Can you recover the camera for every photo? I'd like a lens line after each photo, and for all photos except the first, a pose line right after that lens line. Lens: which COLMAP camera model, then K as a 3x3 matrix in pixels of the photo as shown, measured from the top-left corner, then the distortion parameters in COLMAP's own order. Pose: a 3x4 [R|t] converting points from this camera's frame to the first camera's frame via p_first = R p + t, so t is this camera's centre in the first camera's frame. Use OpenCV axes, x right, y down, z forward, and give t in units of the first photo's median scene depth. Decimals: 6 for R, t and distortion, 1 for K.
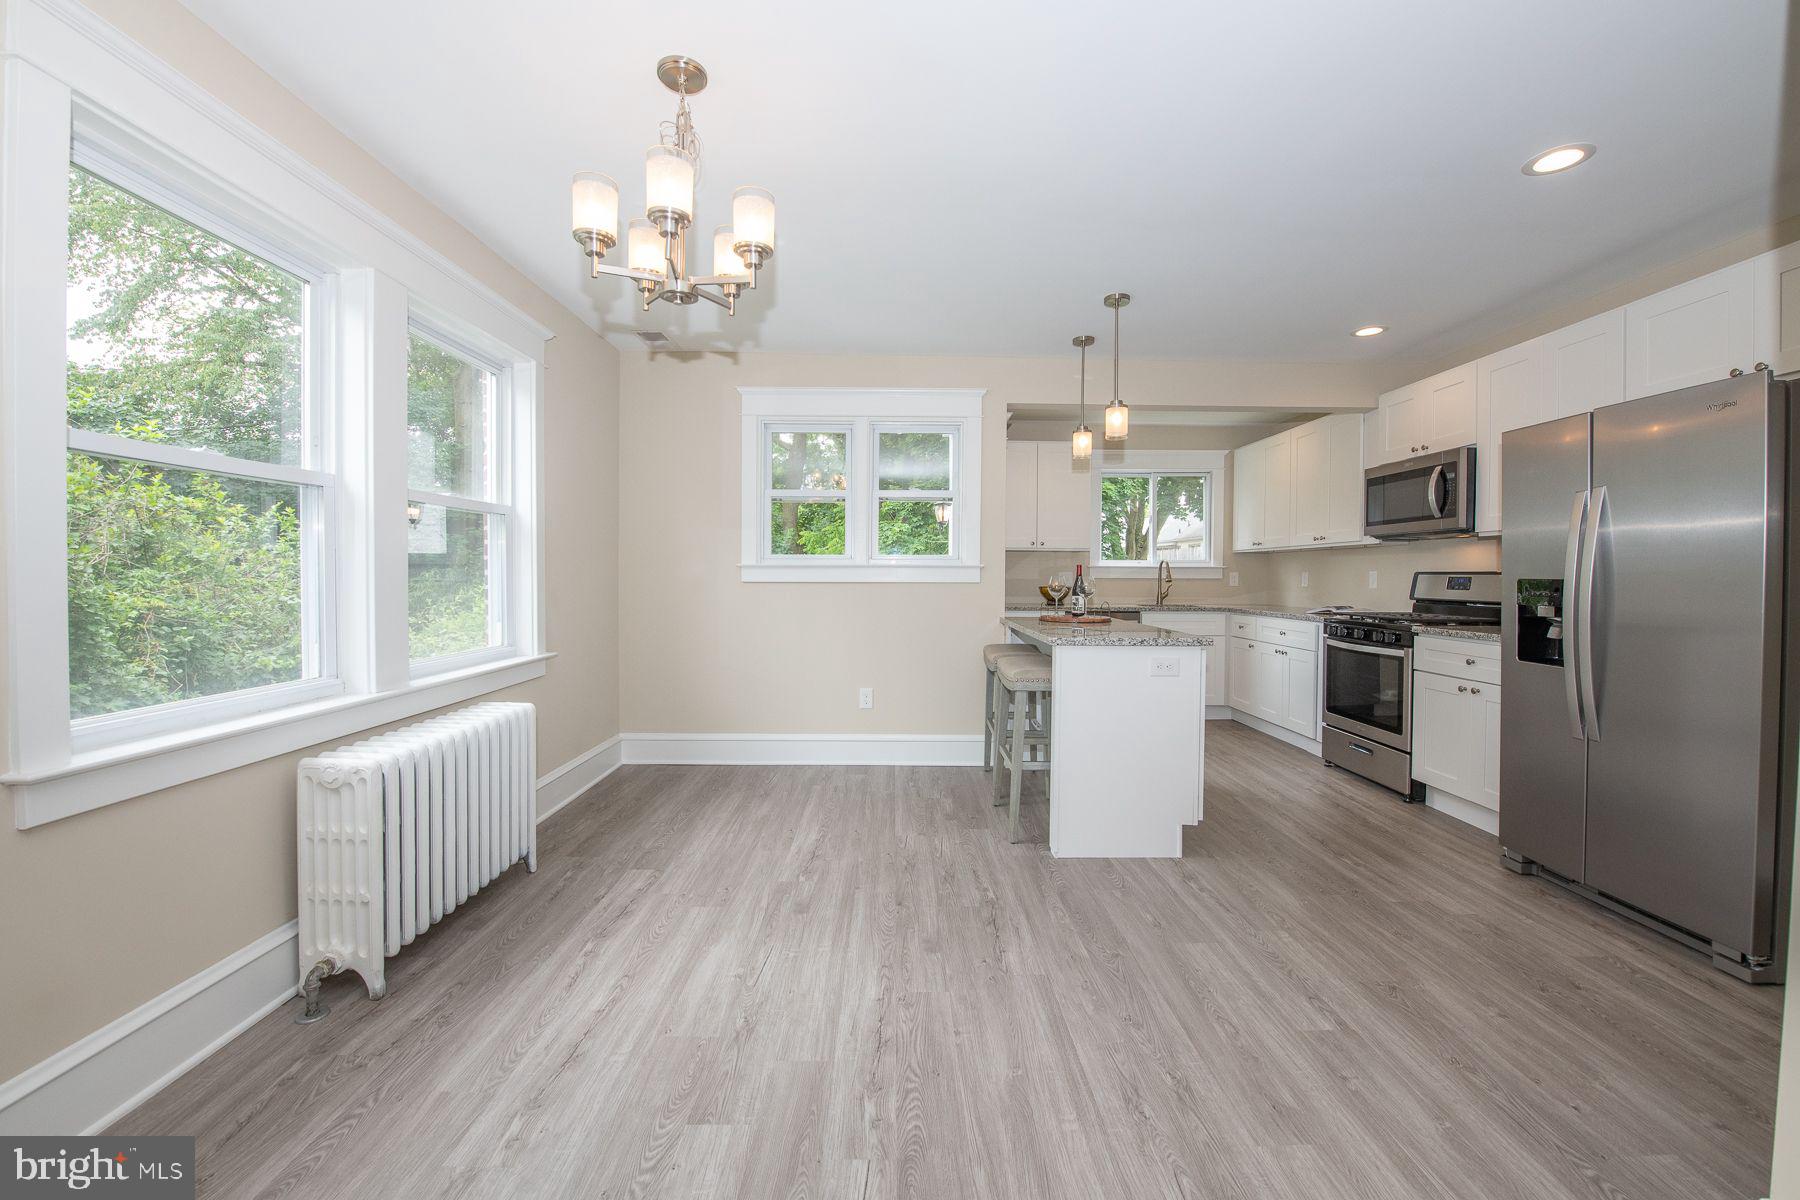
lens RADIAL K [[714.0, 0, 909.2], [0, 714.0, 588.3], [0, 0, 1]] dist [-0.015738, -0.001680]
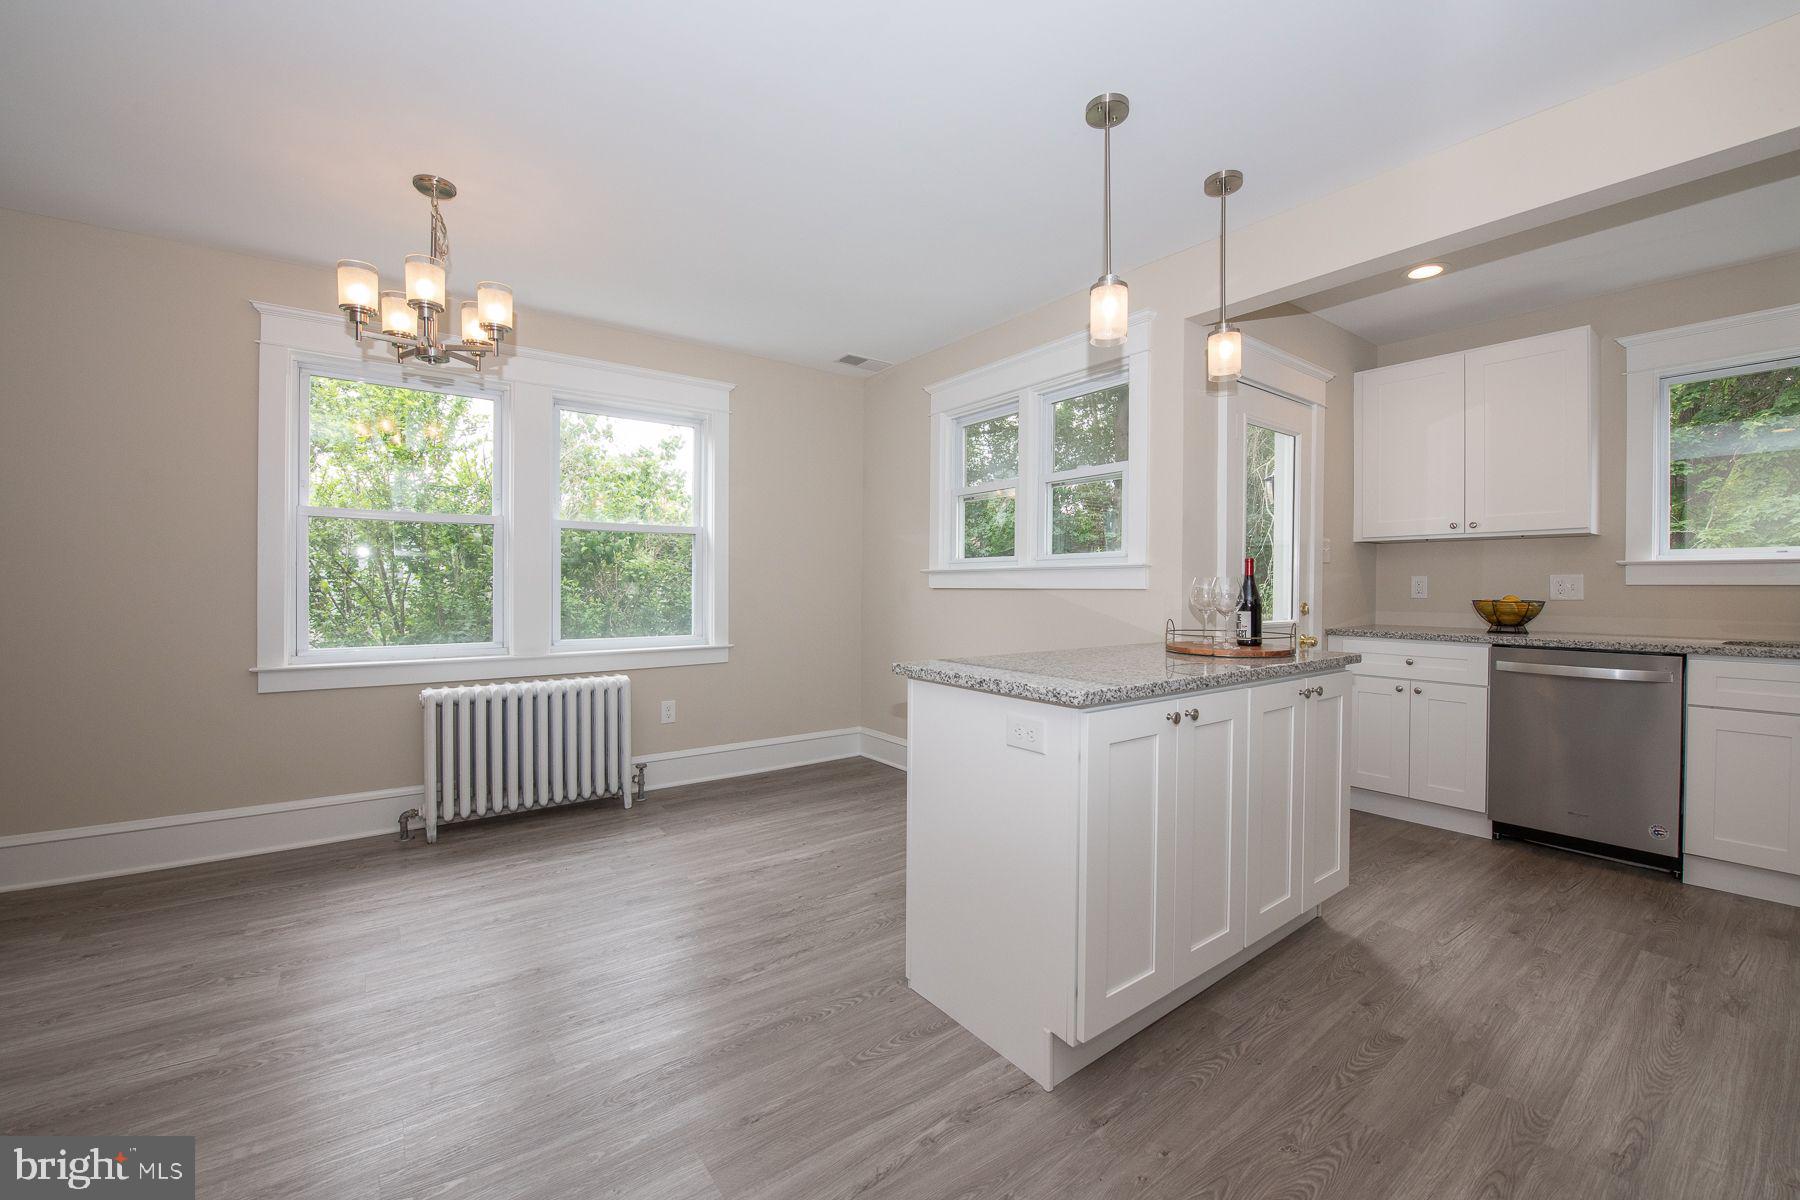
lens RADIAL K [[714.0, 0, 904.7], [0, 714.0, 595.0], [0, 0, 1]] dist [-0.015738, -0.001680]
pose [[0.587405, 0.007610, -0.809258, 0.594098], [-0.015167, 0.999884, -0.001607, 0.002425], [0.809151, 0.013218, 0.587452, 0.465125]]
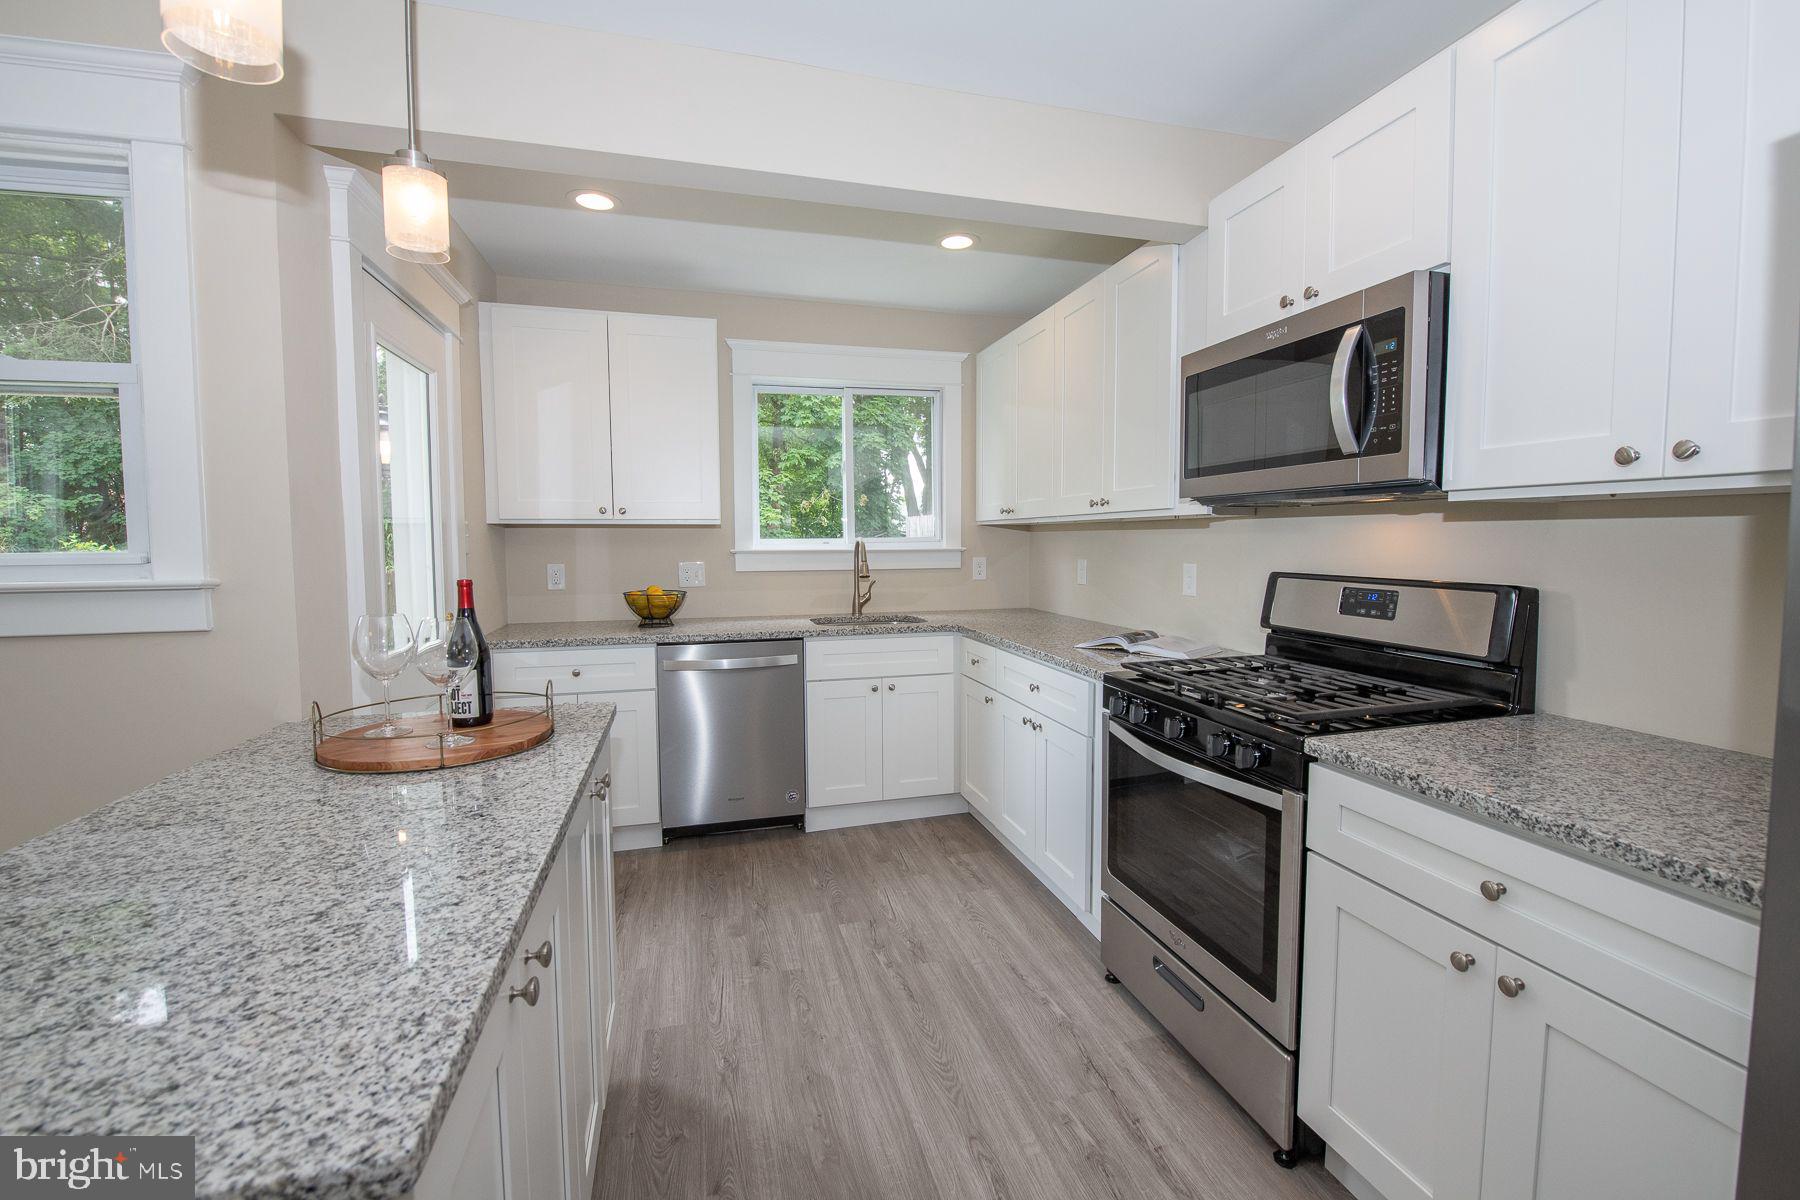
lens RADIAL K [[768.4, 0, 914.5], [0, 768.4, 591.7], [0, 0, 1]] dist [-0.010152, -0.000262]
pose [[0.965099, -0.027462, 0.260442, 0.385067], [0.014194, 0.998510, 0.052687, -0.047419], [-0.261500, -0.047152, 0.964051, 0.631877]]
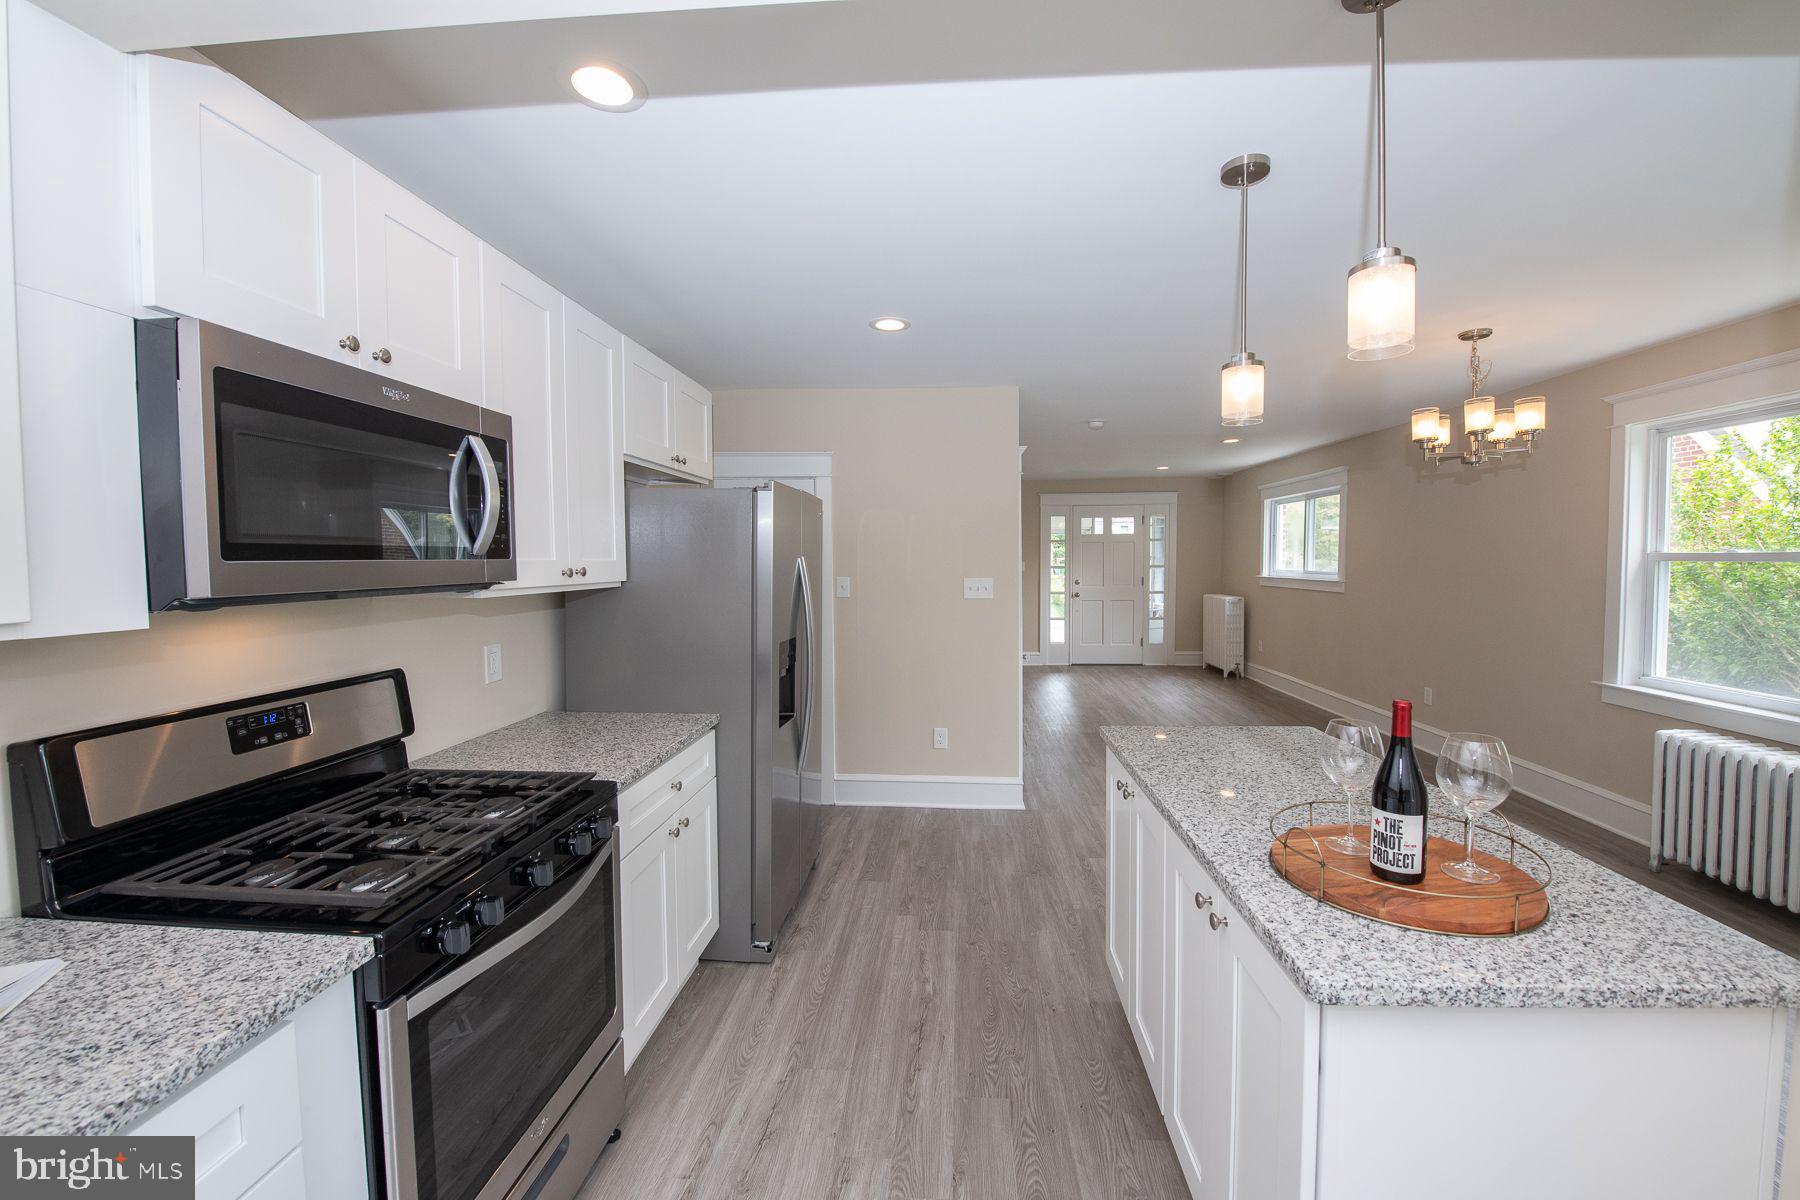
lens RADIAL K [[714.0, 0, 911.7], [0, 714.0, 583.5], [0, 0, 1]] dist [-0.015738, -0.001680]
pose [[-0.996391, -0.000308, 0.084880, 0.443272], [0.004323, 0.998512, 0.054366, -0.104810], [-0.084771, 0.054537, -0.994907, 1.407038]]
